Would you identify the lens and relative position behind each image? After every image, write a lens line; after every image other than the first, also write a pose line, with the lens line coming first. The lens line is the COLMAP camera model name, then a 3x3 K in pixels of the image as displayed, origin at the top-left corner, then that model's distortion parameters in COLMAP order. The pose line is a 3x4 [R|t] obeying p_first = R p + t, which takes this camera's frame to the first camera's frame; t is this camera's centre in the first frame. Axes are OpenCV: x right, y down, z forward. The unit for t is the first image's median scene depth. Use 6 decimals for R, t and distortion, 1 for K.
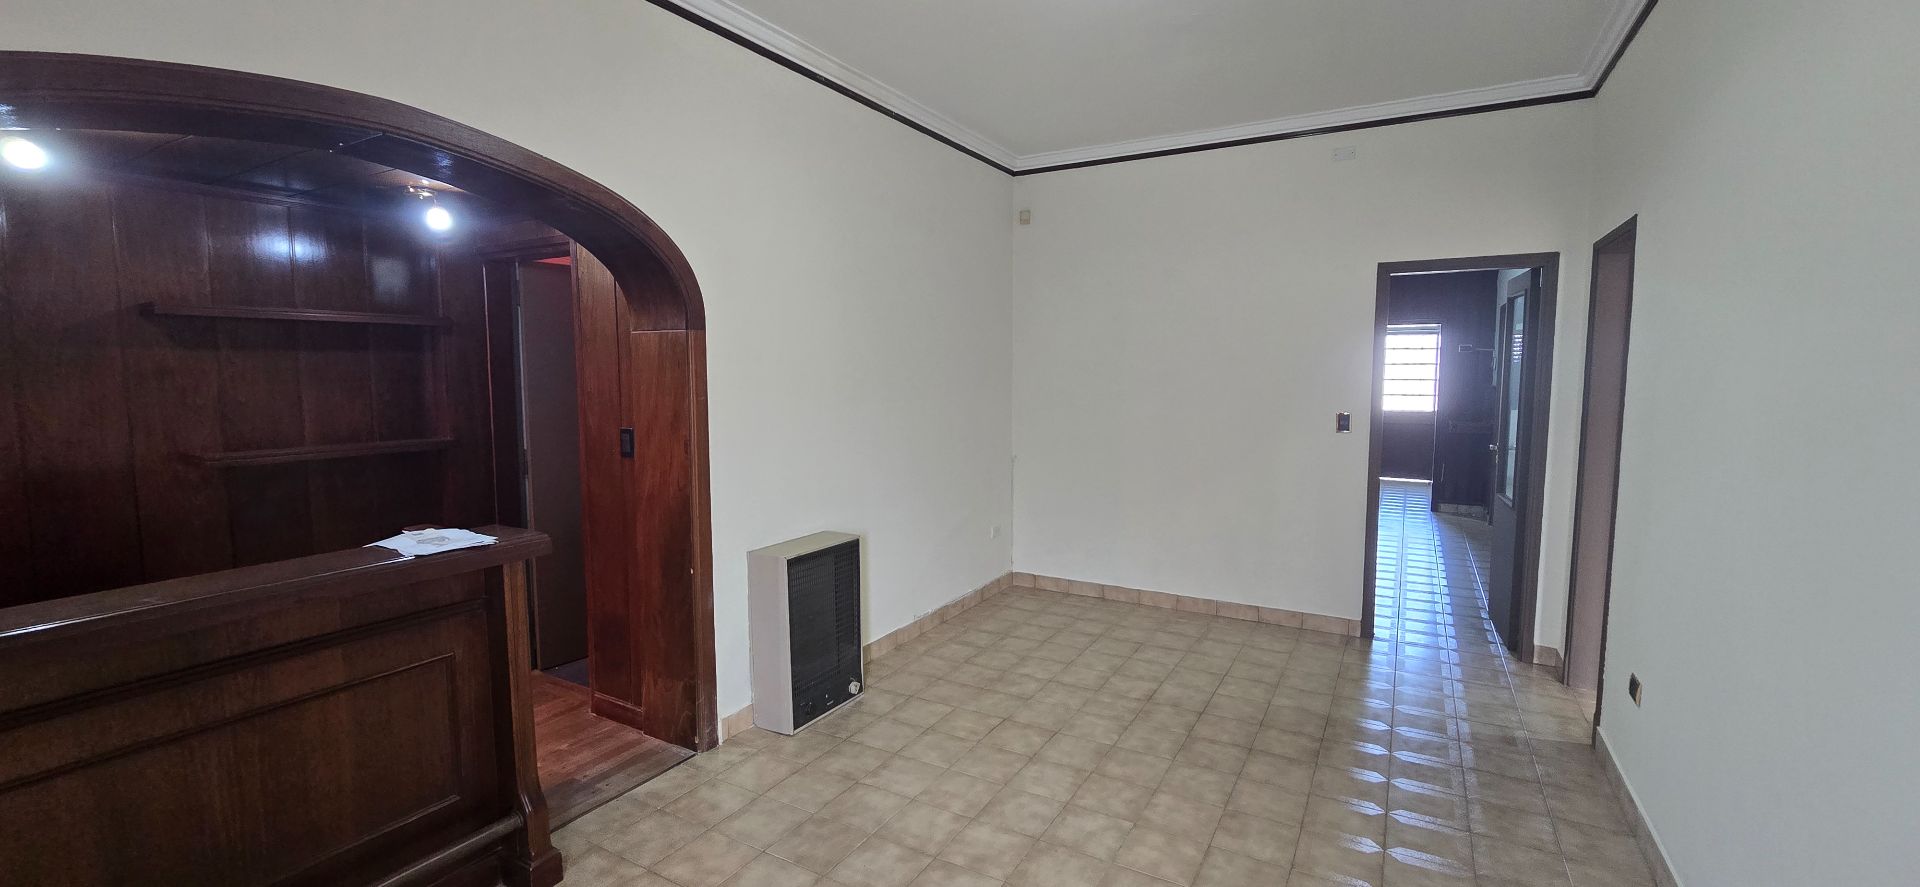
lens RADIAL K [[786.6, 0, 959.4], [0, 786.6, 445.3], [0, 0, 1]] dist [-0.003318, 0.000203]
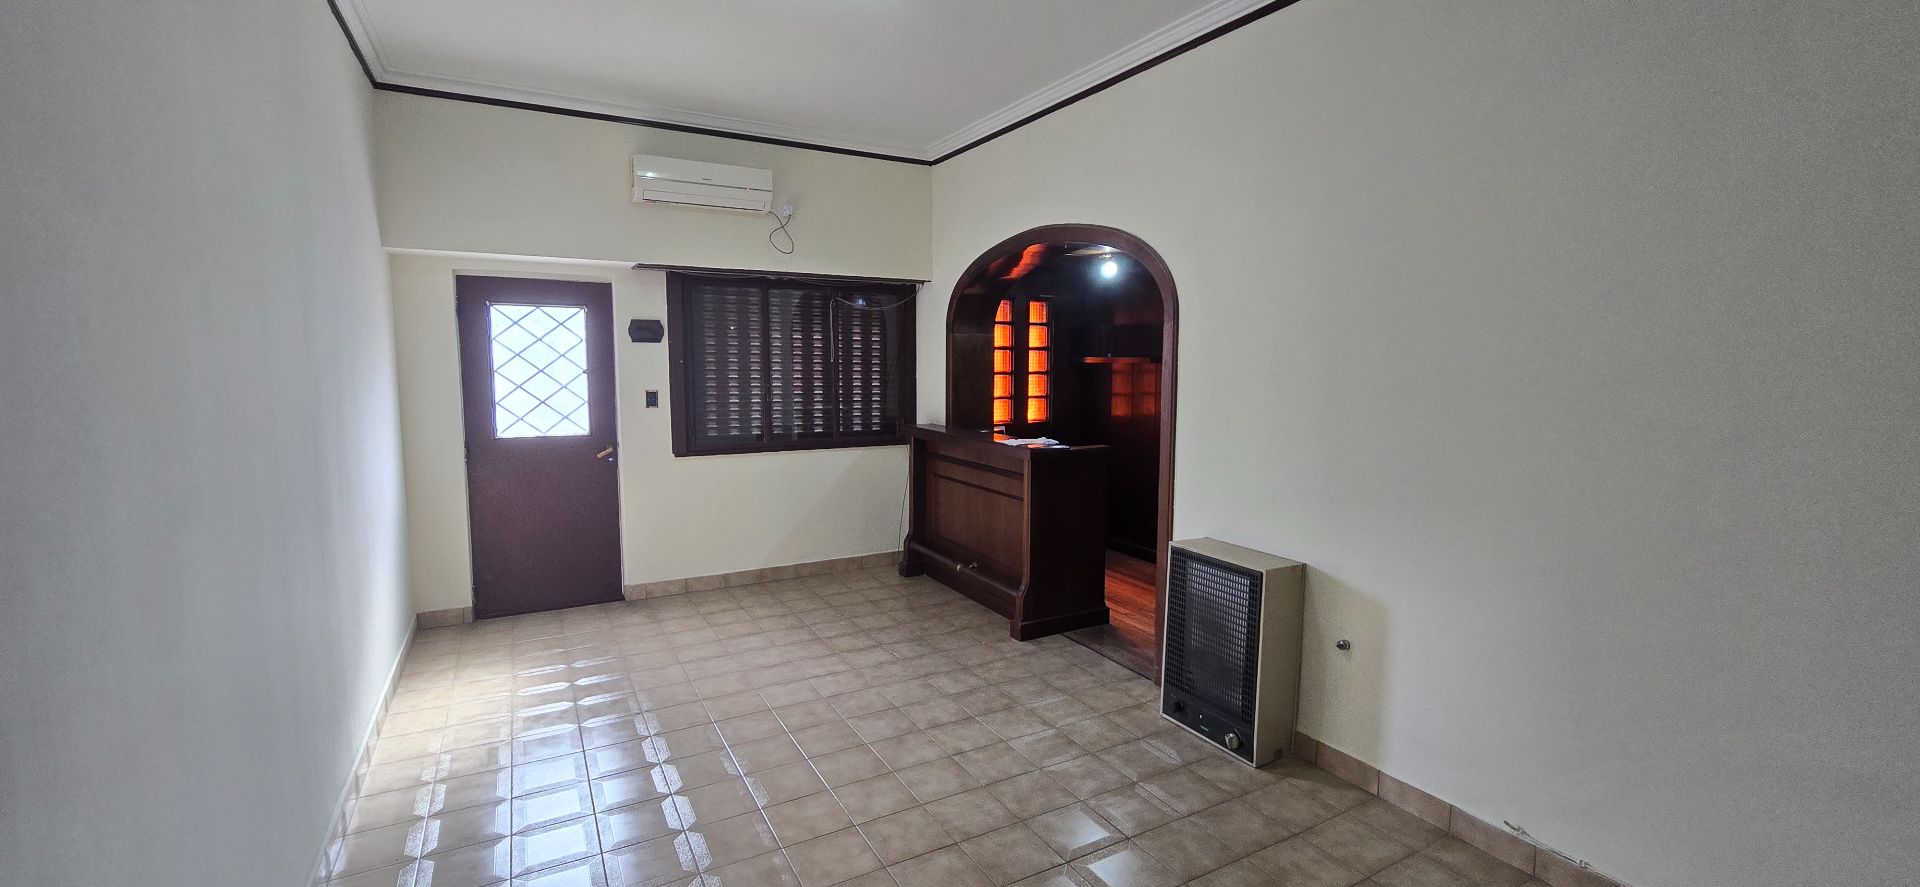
lens RADIAL K [[786.6, 0, 959.0], [0, 786.6, 441.2], [0, 0, 1]] dist [-0.003318, 0.000203]
pose [[-0.516884, 0.090500, -0.851258, 0.940437], [-0.082440, 0.984512, 0.154724, -0.146339], [0.852077, 0.150152, -0.501418, 1.526487]]
